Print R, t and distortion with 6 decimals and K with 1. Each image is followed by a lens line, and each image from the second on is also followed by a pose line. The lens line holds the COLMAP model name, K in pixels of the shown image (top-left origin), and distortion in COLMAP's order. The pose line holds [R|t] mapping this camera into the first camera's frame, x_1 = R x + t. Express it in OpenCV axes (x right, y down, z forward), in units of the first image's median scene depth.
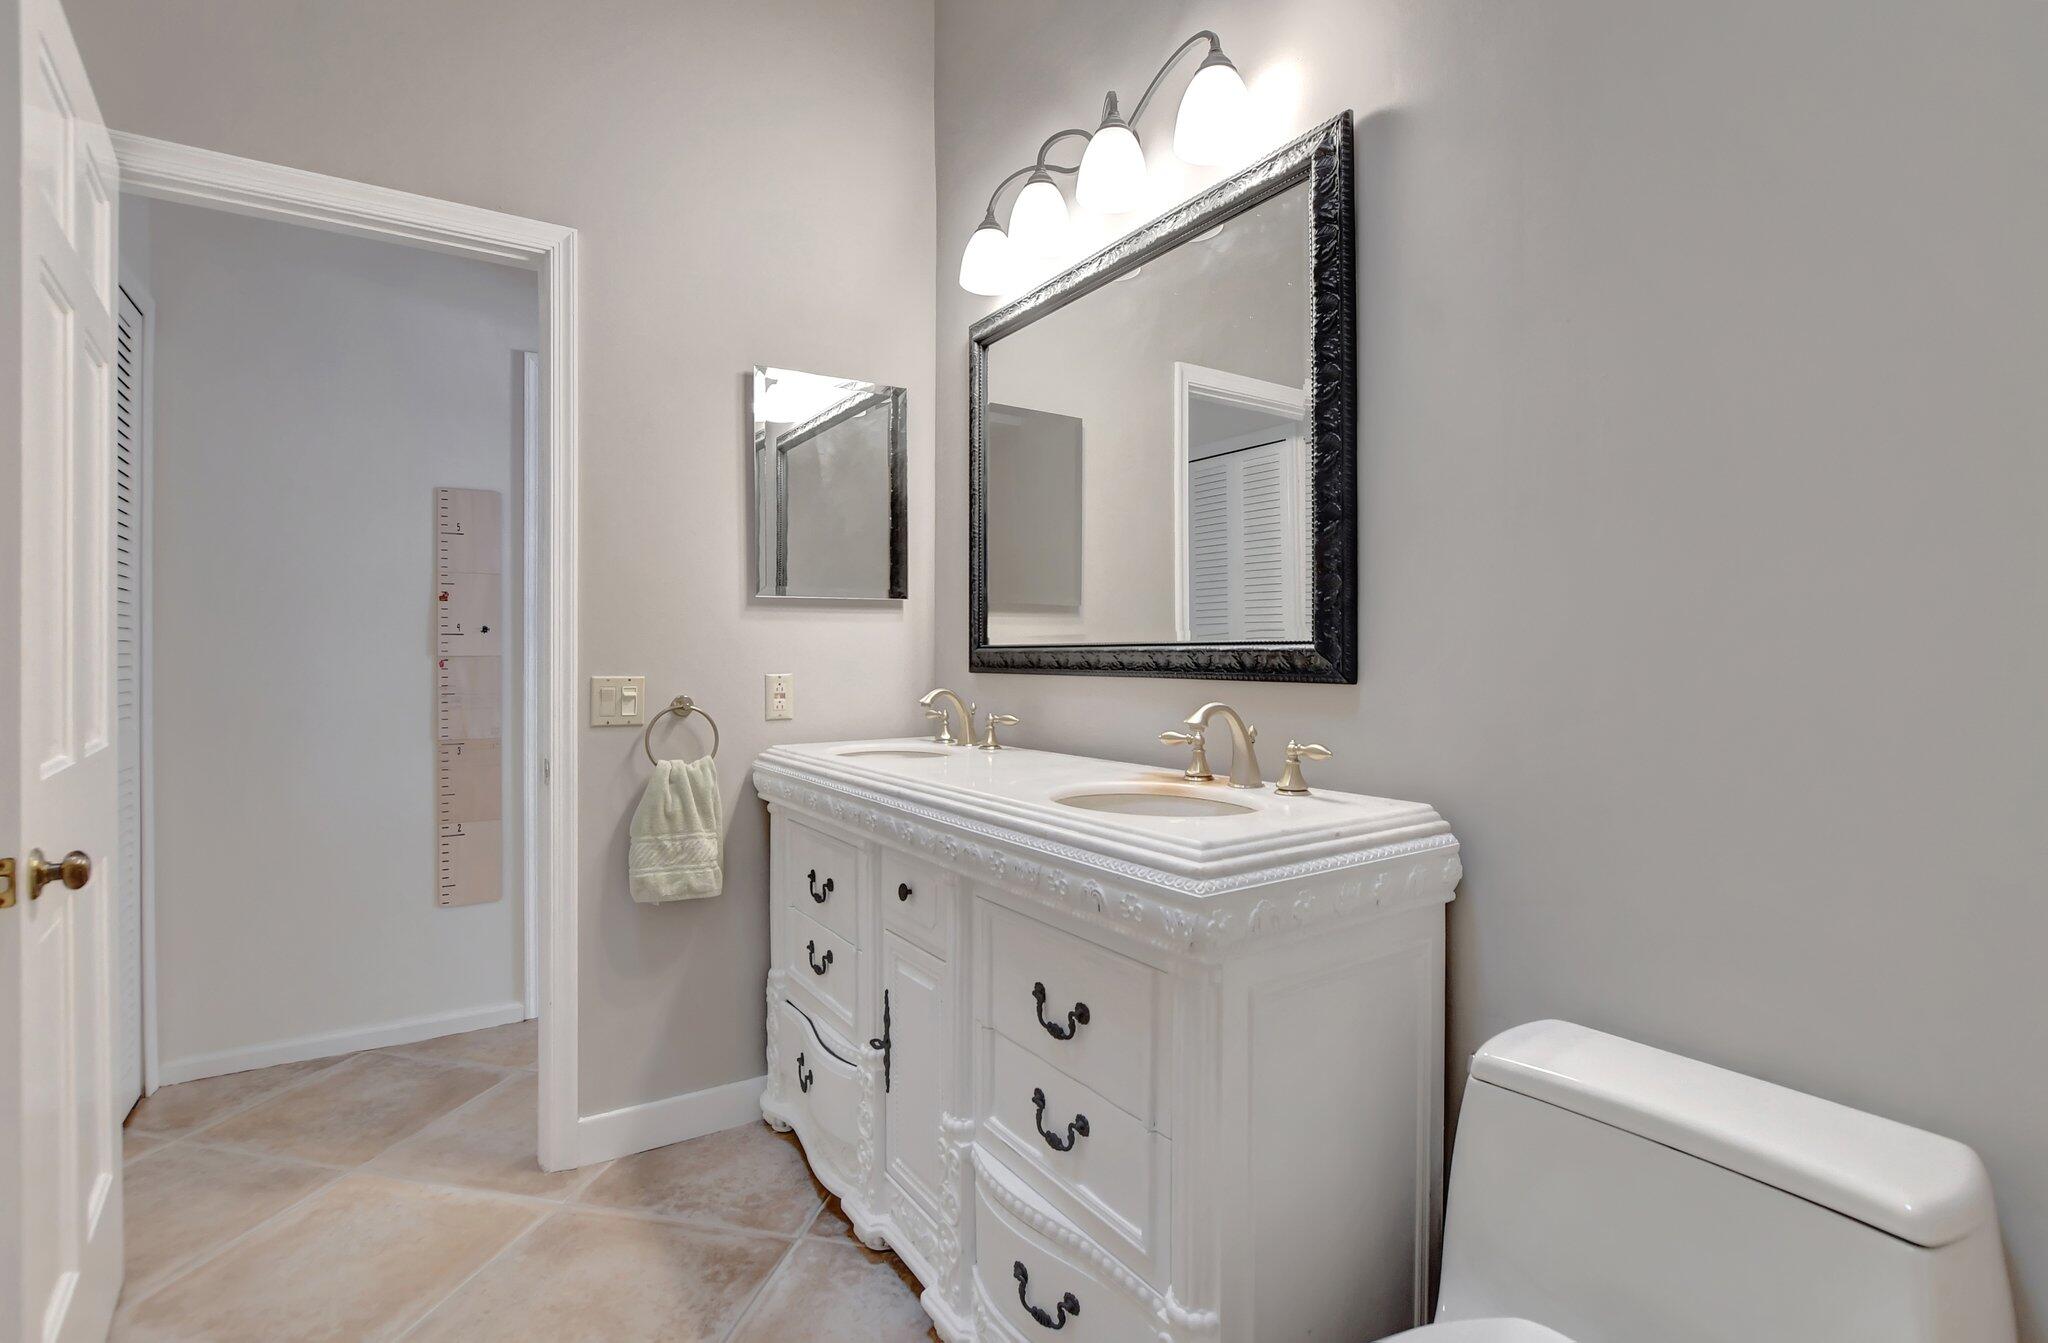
lens RADIAL K [[921.8, 0, 1011.5], [0, 921.8, 652.9], [0, 0, 1]] dist [-0.025640, 0.002328]
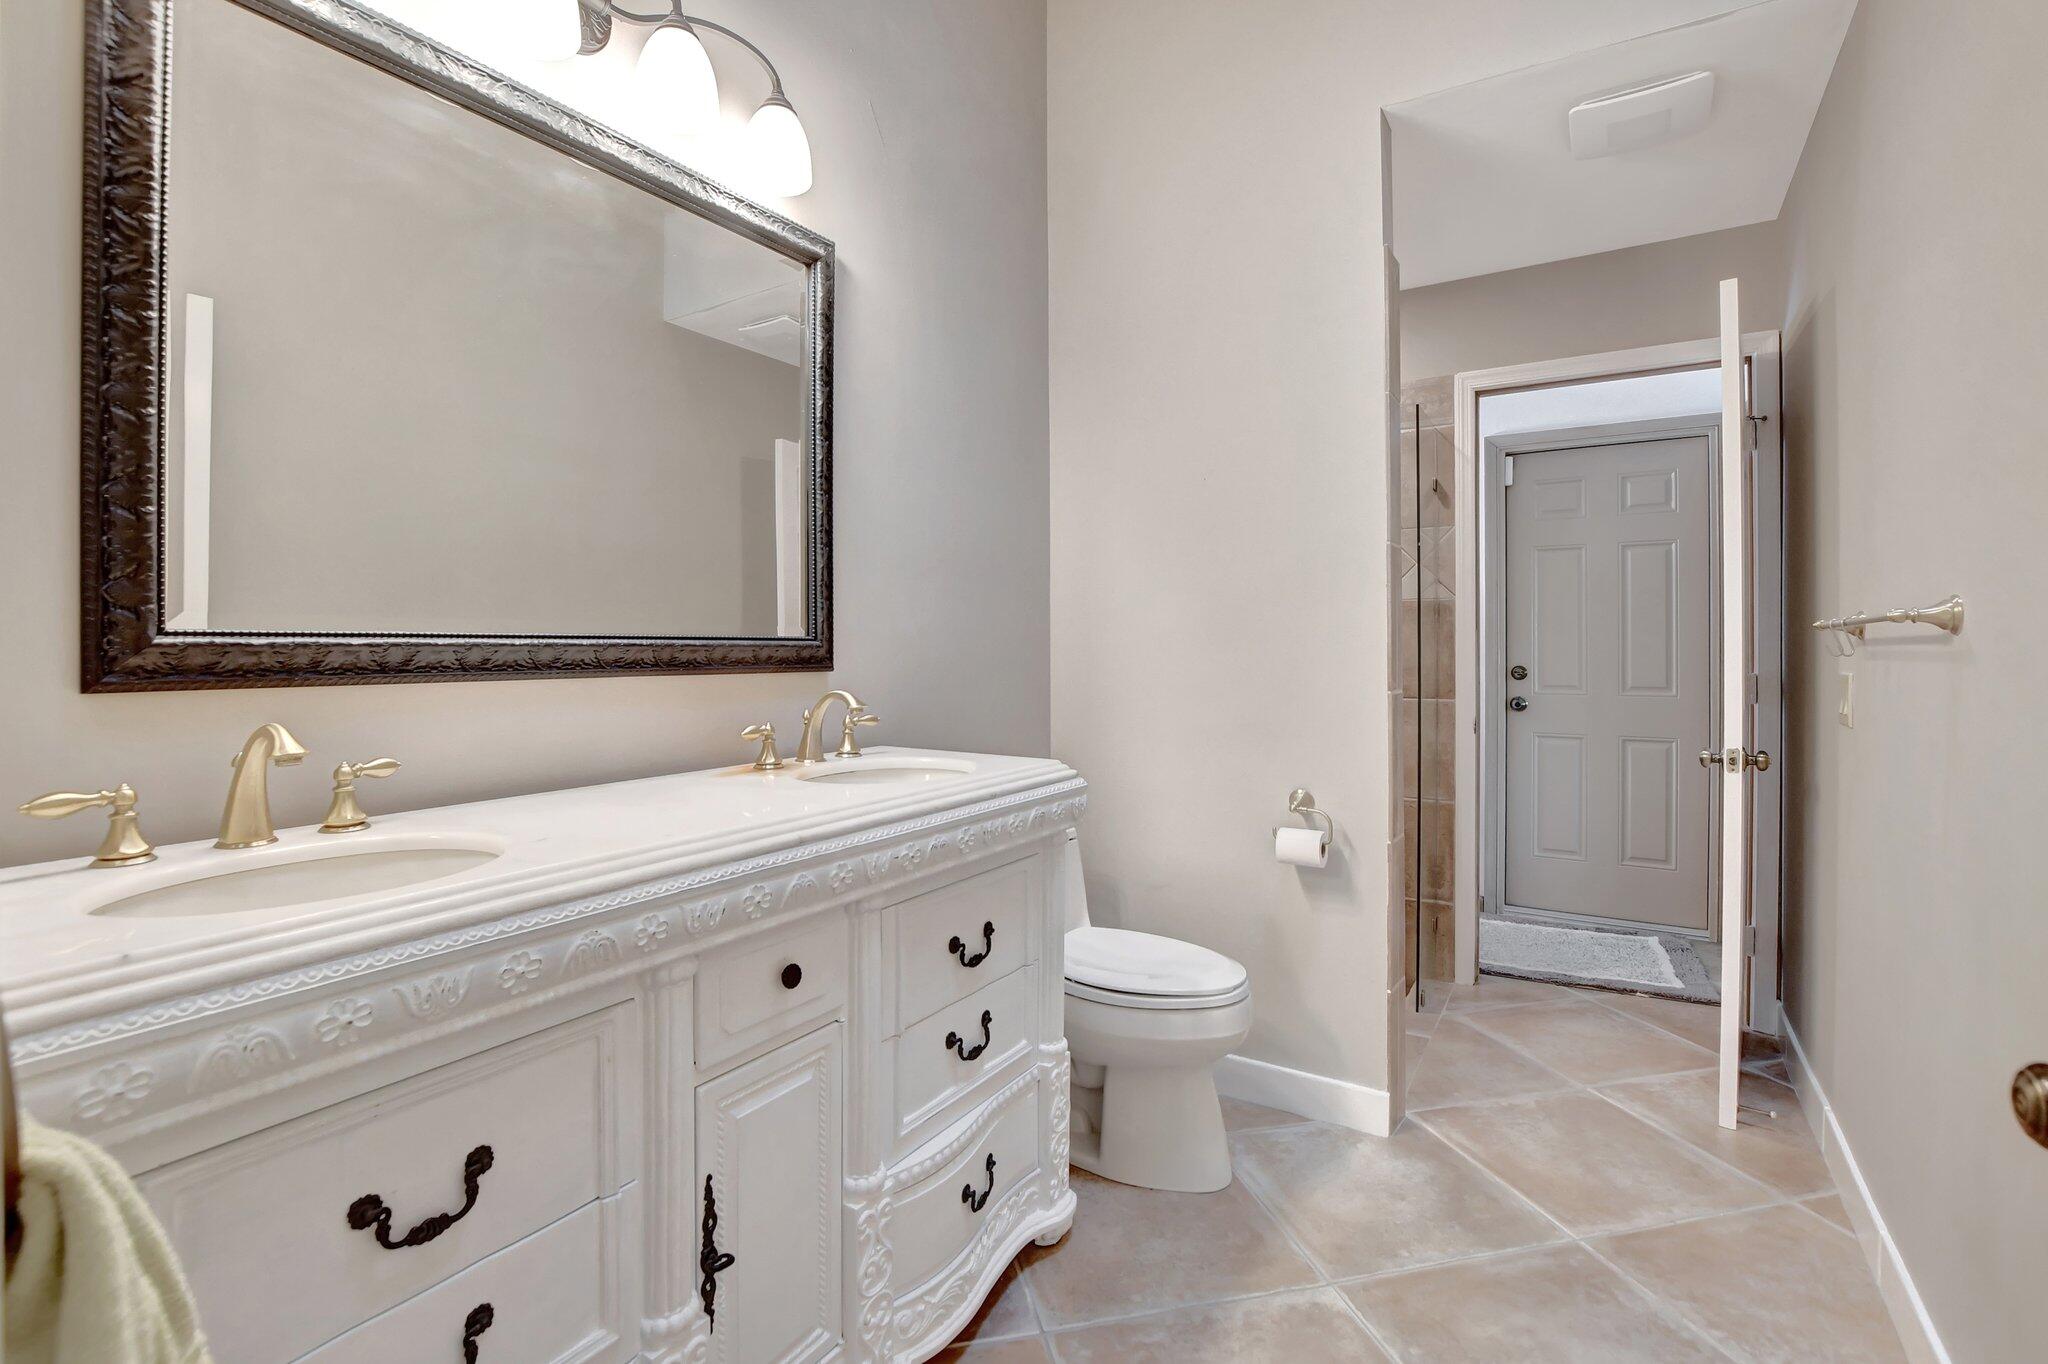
lens RADIAL K [[921.8, 0, 1017.1], [0, 921.8, 651.4], [0, 0, 1]] dist [-0.025640, 0.002328]
pose [[-0.398702, -0.002818, 0.917076, -0.676417], [-0.002468, 0.999995, 0.002000, 0.000584], [-0.917077, -0.001466, -0.398707, 0.892312]]
